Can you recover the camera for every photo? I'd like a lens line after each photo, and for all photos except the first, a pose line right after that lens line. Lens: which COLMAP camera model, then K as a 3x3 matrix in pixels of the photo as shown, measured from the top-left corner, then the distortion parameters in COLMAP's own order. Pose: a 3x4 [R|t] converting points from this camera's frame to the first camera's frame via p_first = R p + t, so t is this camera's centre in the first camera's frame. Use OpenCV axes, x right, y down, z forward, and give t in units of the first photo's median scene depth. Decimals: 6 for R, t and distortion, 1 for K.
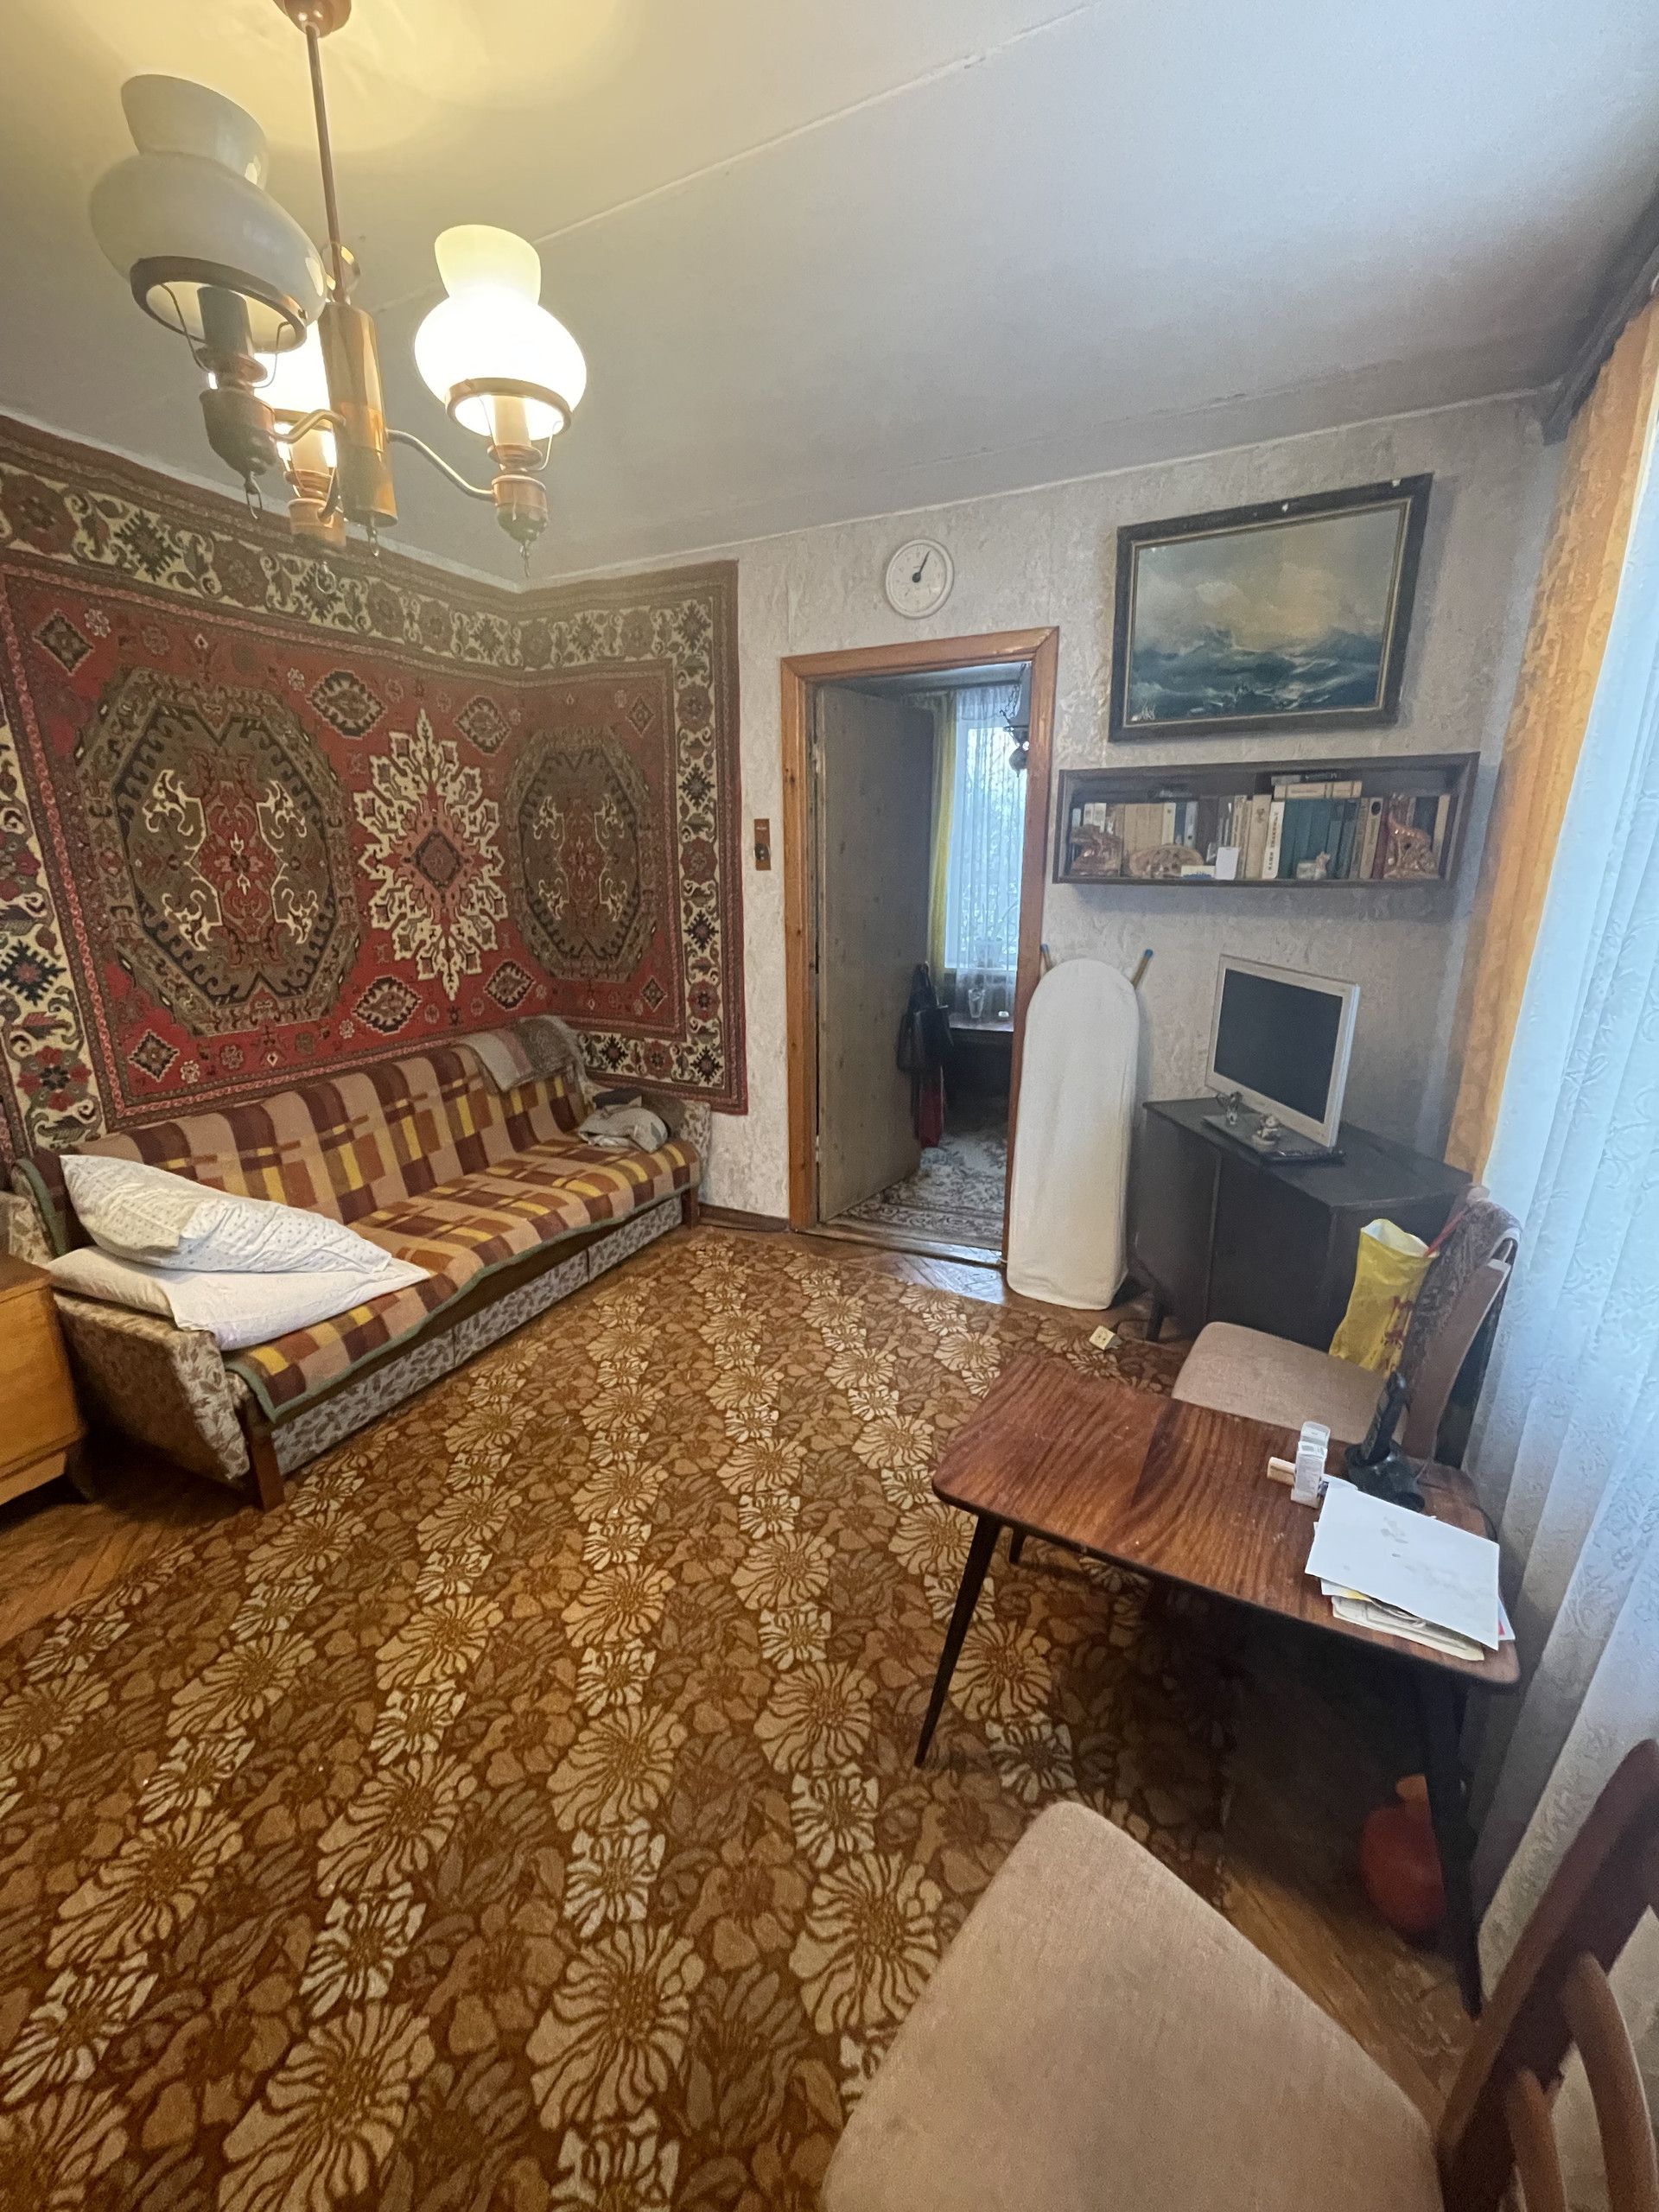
lens RADIAL K [[893.6, 0, 830.4], [0, 893.6, 1096.6], [0, 0, 1]] dist [-0.002623, 0.000166]
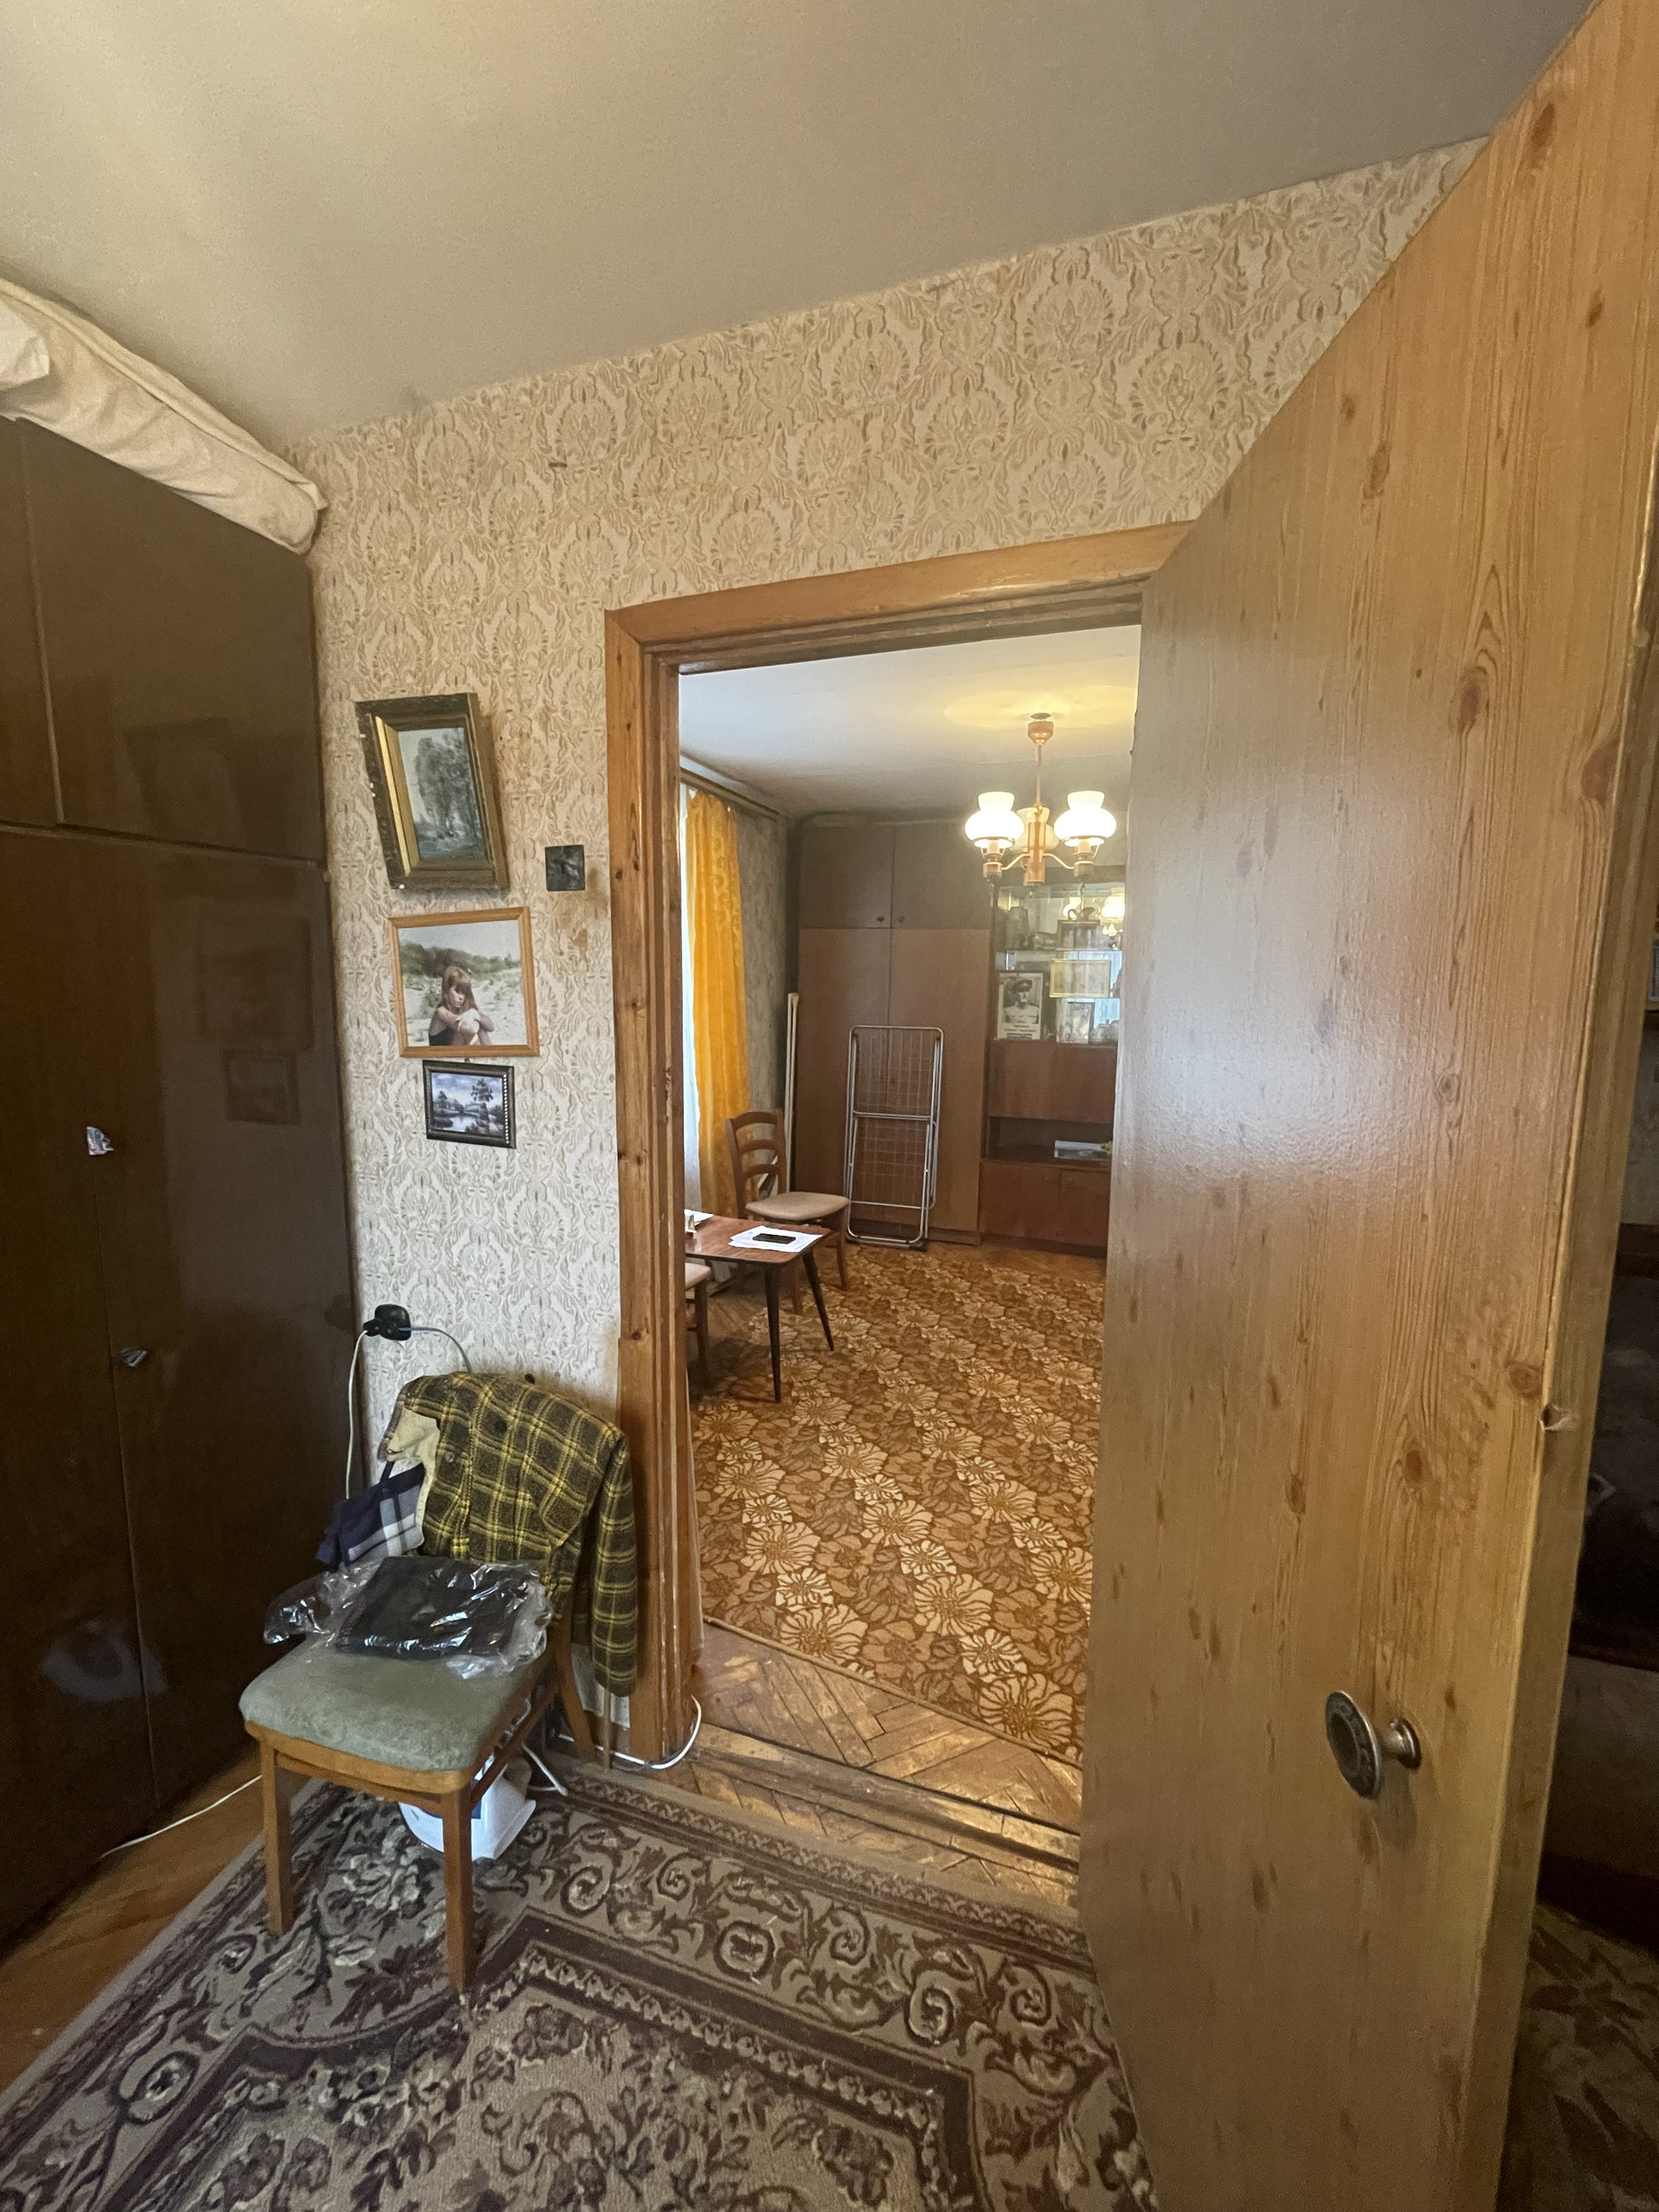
lens RADIAL K [[893.6, 0, 830.4], [0, 893.6, 1096.6], [0, 0, 1]] dist [-0.002623, 0.000166]
pose [[-0.994631, 0.008993, -0.103090, 0.225470], [-0.031287, 0.923460, 0.382416, -0.541778], [0.098638, 0.383588, -0.918221, 1.919940]]
